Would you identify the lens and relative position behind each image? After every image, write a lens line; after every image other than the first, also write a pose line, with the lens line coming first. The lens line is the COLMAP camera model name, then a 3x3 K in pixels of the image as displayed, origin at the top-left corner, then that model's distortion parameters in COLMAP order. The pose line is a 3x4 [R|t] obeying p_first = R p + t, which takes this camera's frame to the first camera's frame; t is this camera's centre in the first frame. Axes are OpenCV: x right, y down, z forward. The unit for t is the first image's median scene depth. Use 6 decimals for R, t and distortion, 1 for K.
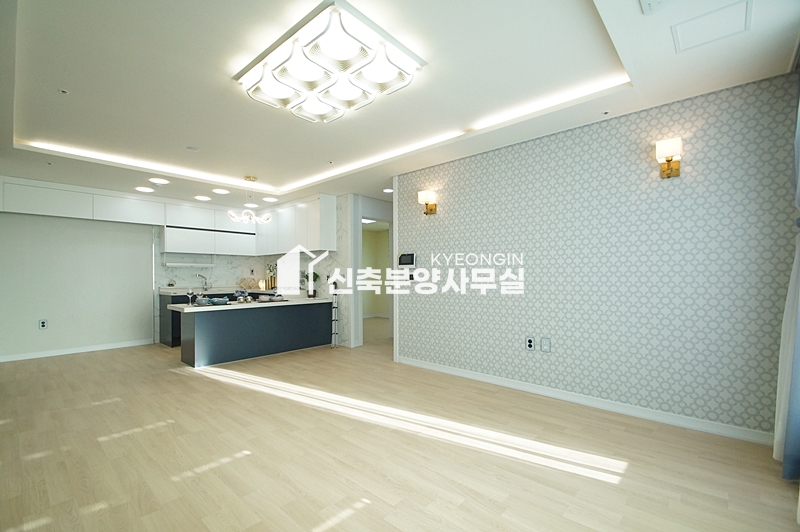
lens RADIAL K [[352.9, 0, 391.0], [0, 352.9, 277.2], [0, 0, 1]] dist [0.011228, -0.017968]
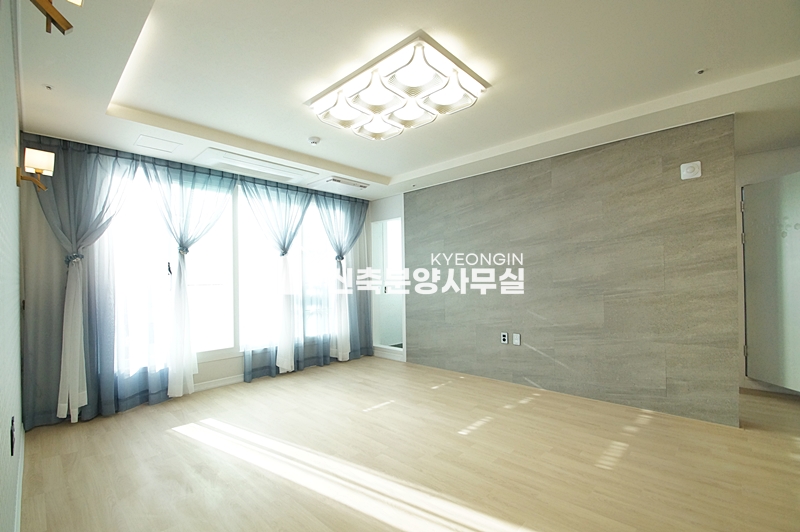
lens RADIAL K [[352.9, 0, 391.0], [0, 352.9, 277.2], [0, 0, 1]] dist [0.011228, -0.017968]
pose [[-0.999435, 0.018294, 0.028201, -0.176320], [0.018206, 0.999829, -0.003364, -0.029337], [-0.028258, -0.002848, -0.999597, 1.862823]]
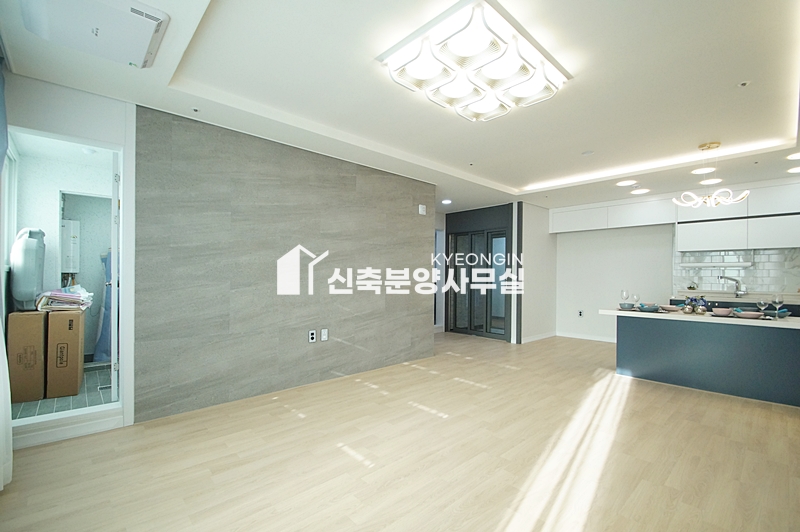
lens RADIAL K [[352.9, 0, 391.0], [0, 352.9, 277.2], [0, 0, 1]] dist [0.011228, -0.017968]
pose [[-0.097981, 0.006246, -0.995169, 0.736997], [-0.009203, 0.999932, 0.007182, -0.010794], [0.995146, 0.009862, -0.097917, 0.779791]]
